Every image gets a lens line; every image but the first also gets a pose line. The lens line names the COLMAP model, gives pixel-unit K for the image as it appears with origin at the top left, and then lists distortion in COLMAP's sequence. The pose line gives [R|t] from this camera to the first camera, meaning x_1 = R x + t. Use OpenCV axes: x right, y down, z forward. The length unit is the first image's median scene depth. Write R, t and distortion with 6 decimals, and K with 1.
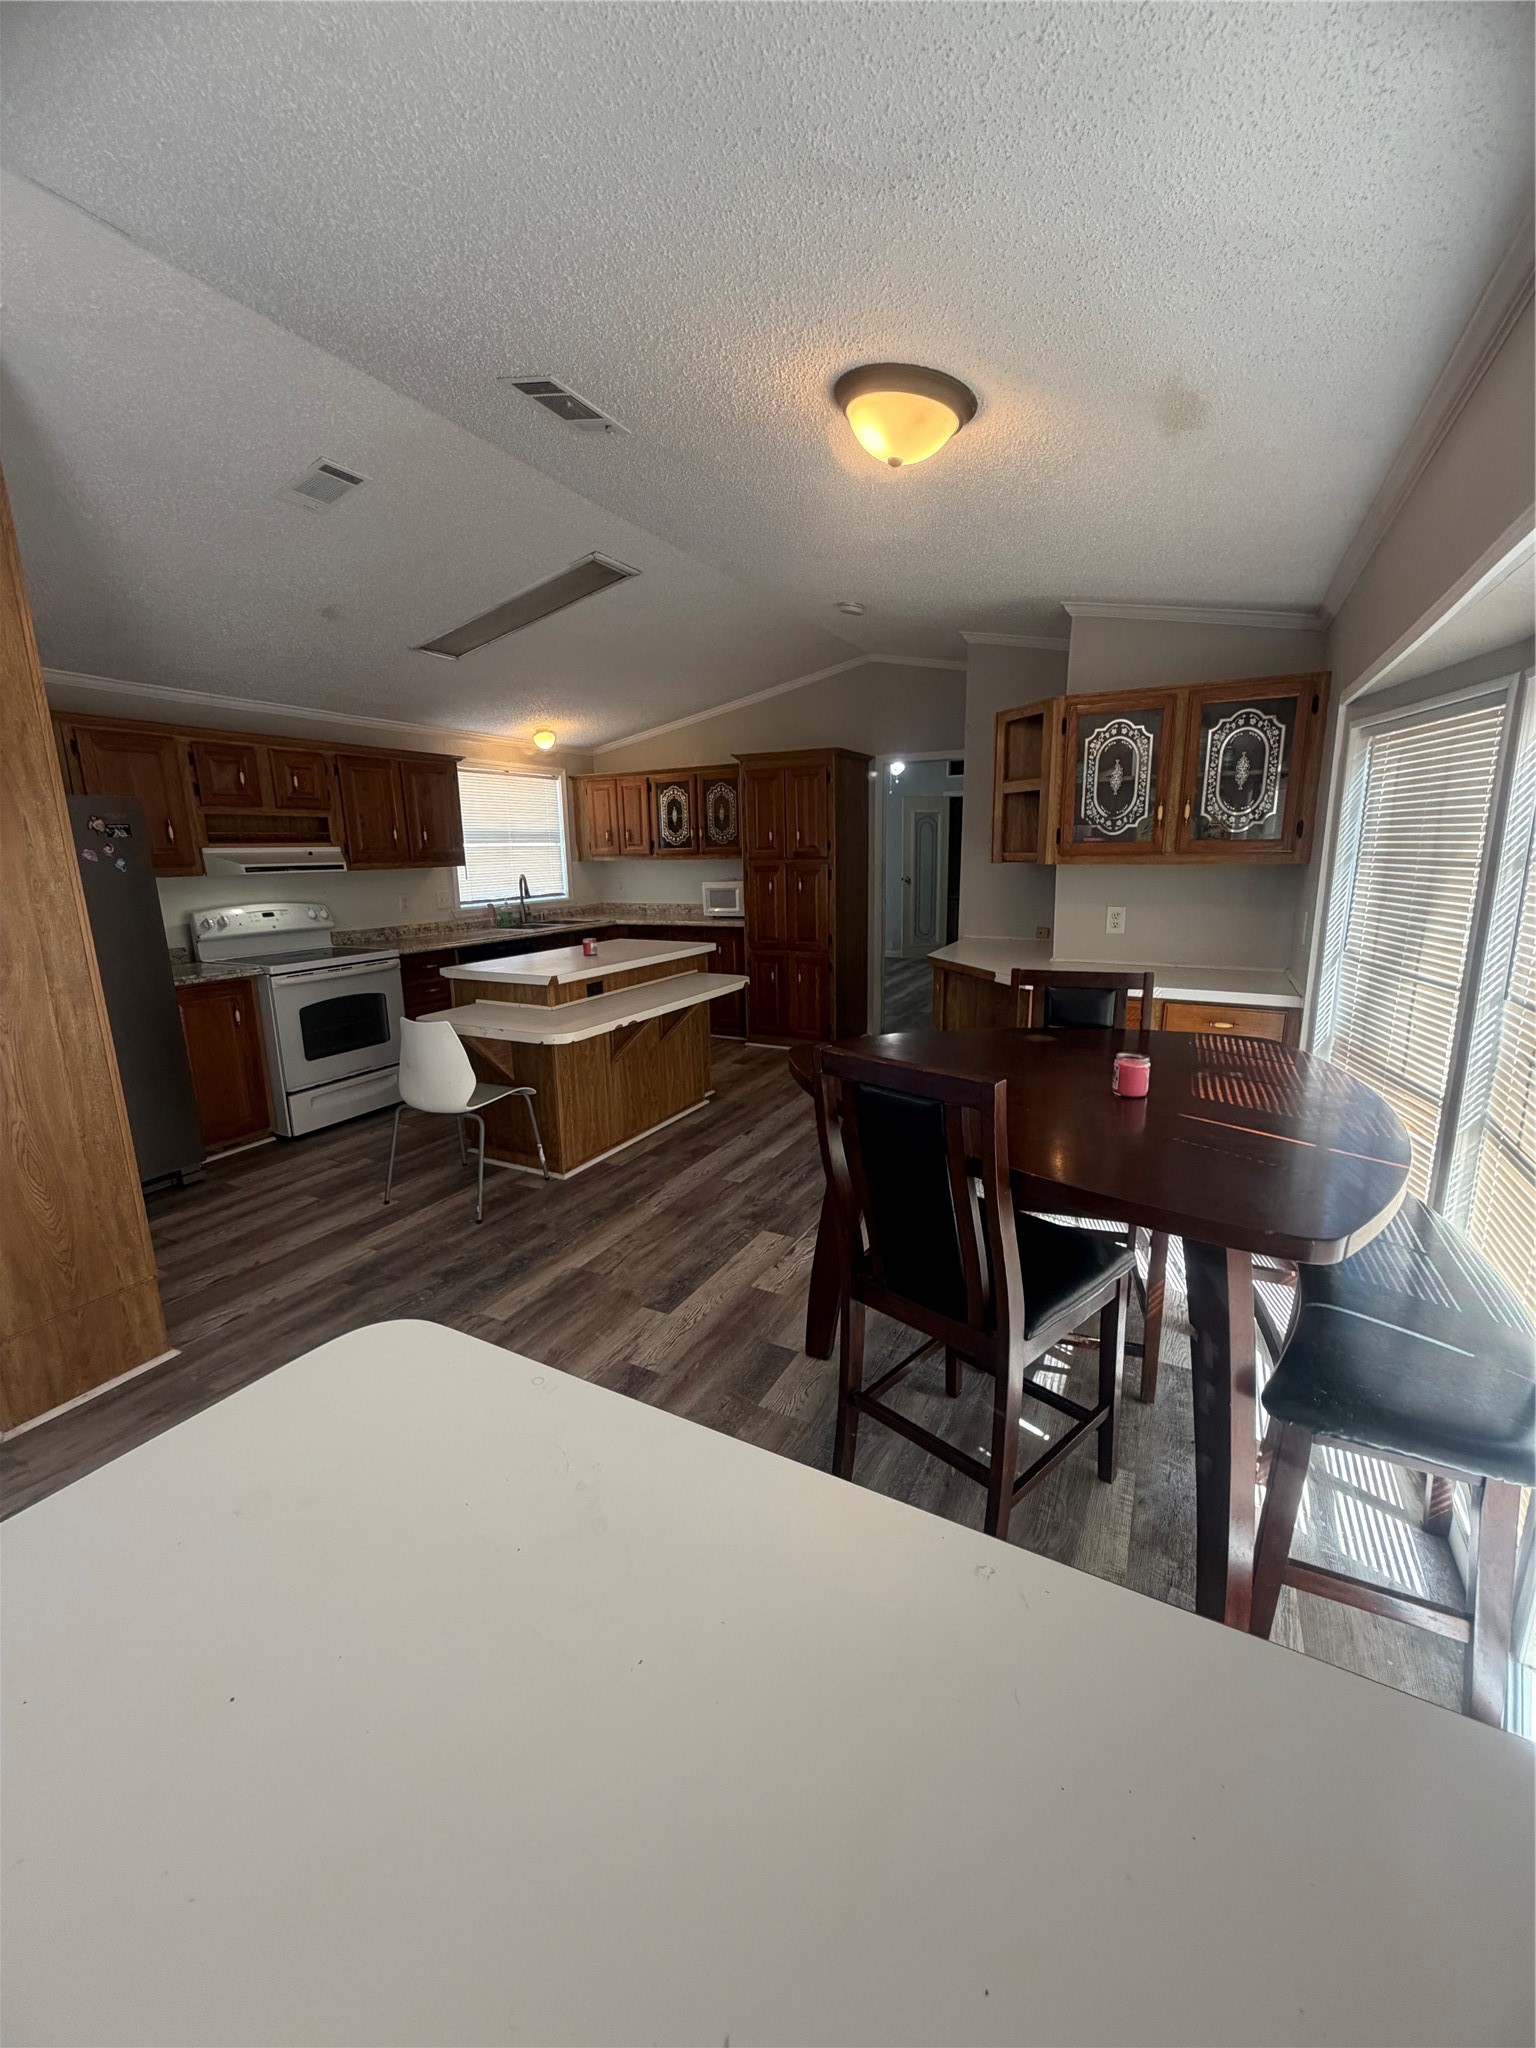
lens RADIAL K [[819.5, 0, 762.8], [0, 819.5, 1021.7], [0, 0, 1]] dist [-0.001894, -0.000107]
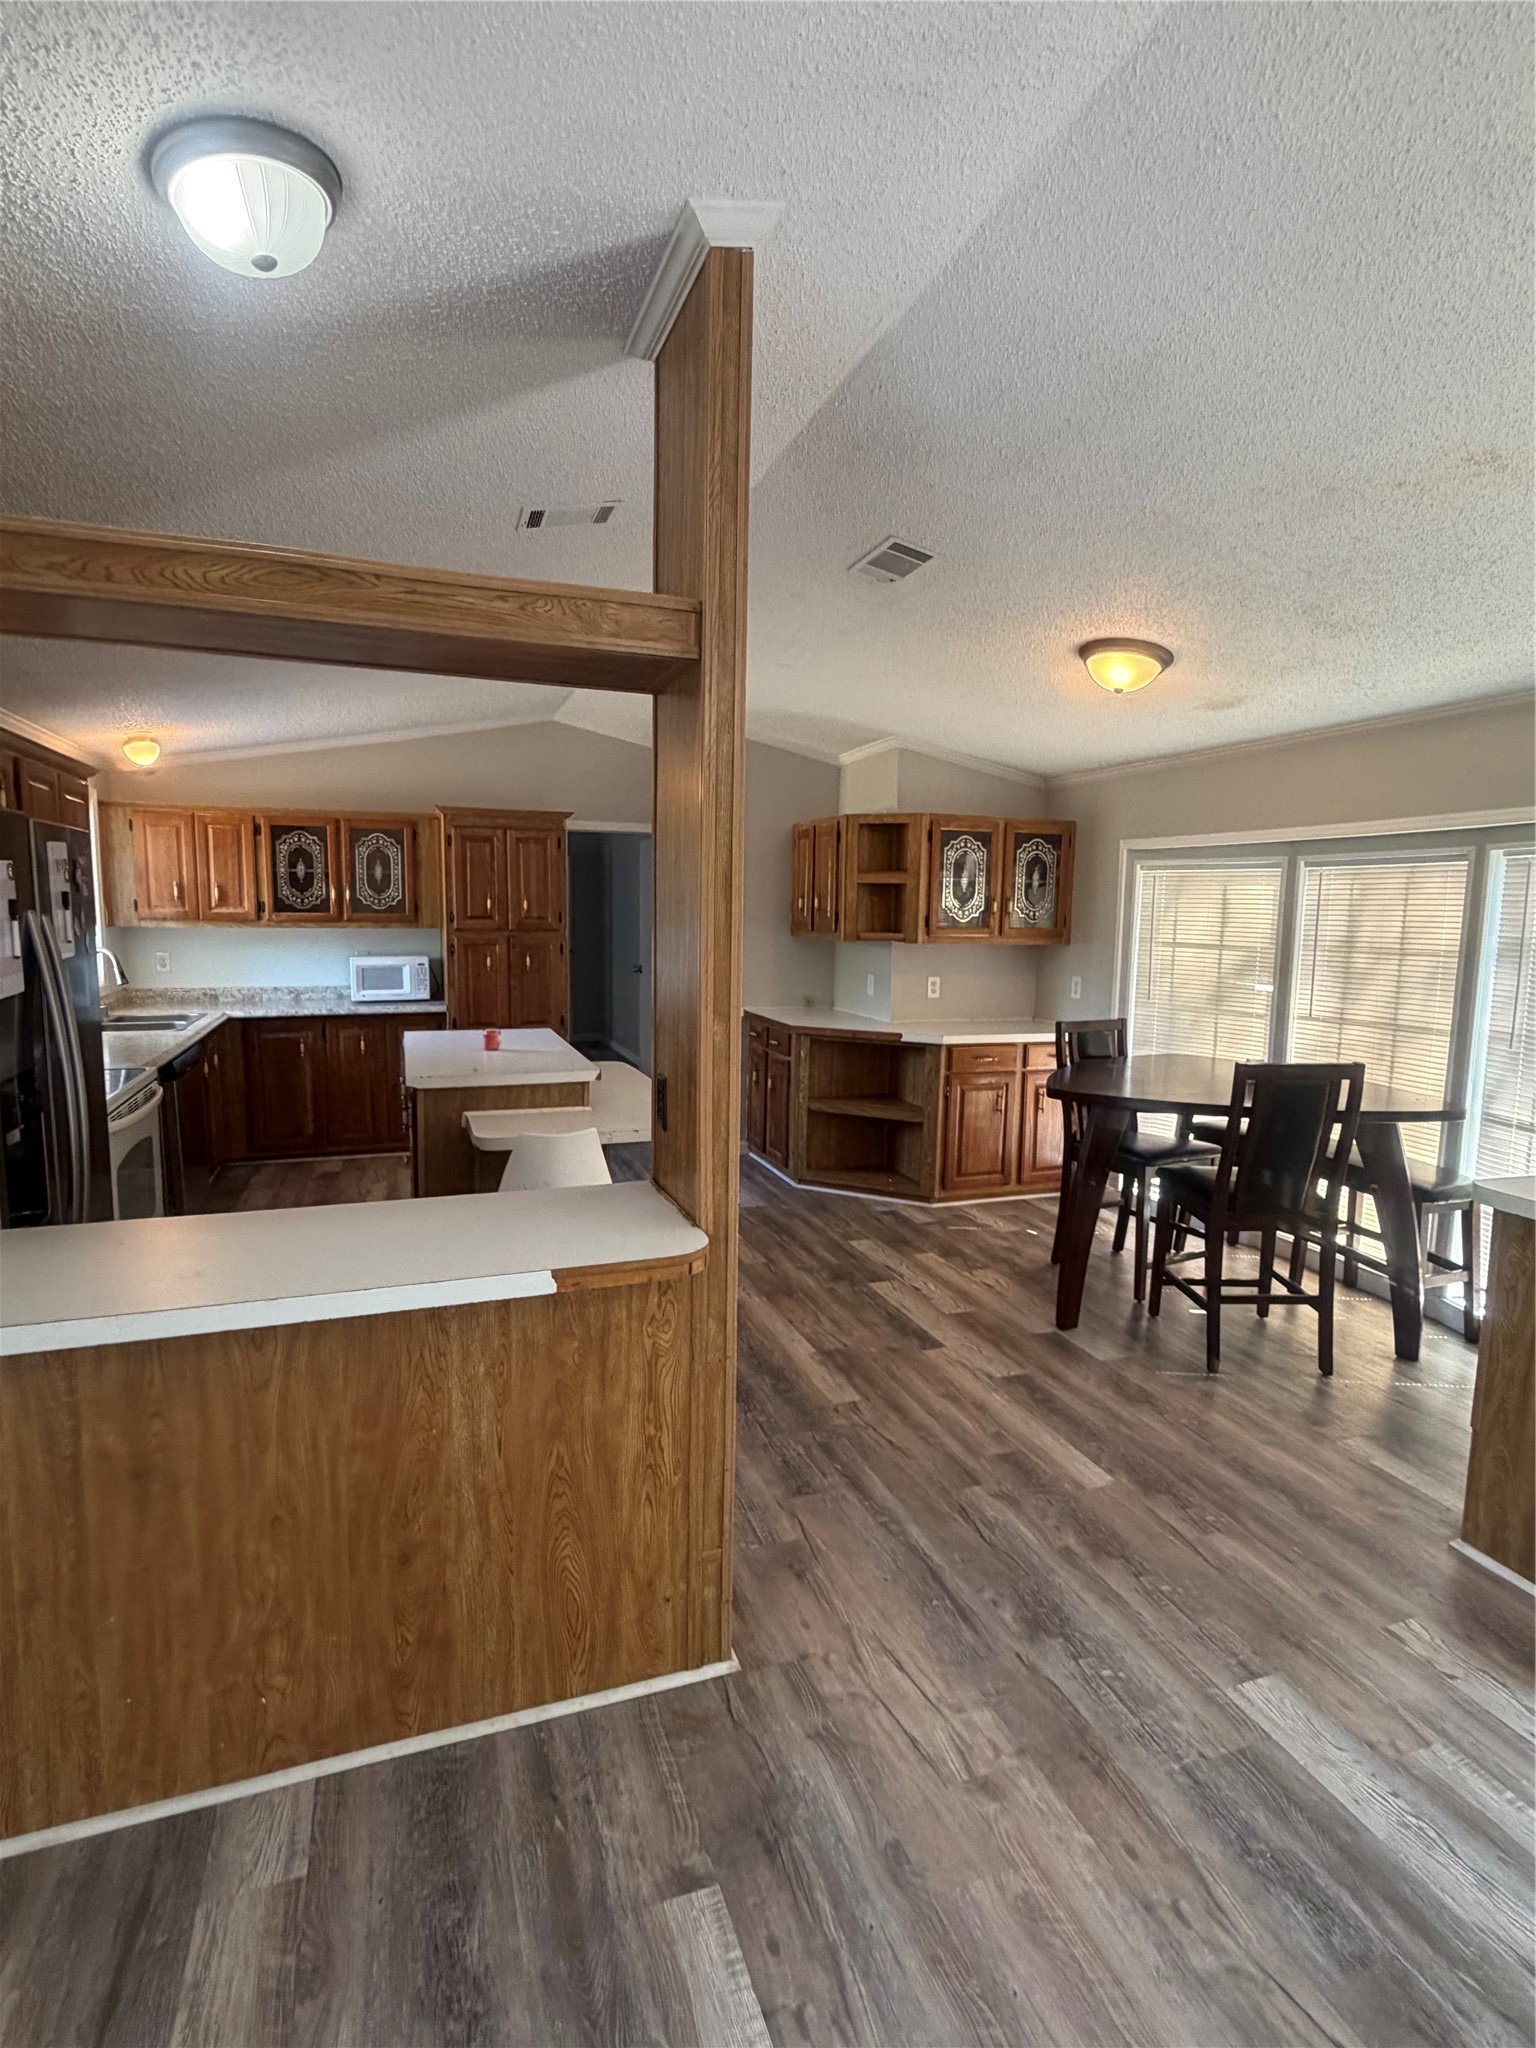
lens RADIAL K [[1004.4, 0, 767.6], [0, 1004.4, 1030.3], [0, 0, 1]] dist [-0.003276, -0.000067]
pose [[0.670740, -0.049974, 0.740007, -0.865642], [0.125041, 0.991066, -0.046408, -0.019107], [-0.731076, 0.123659, 0.670996, 0.159452]]
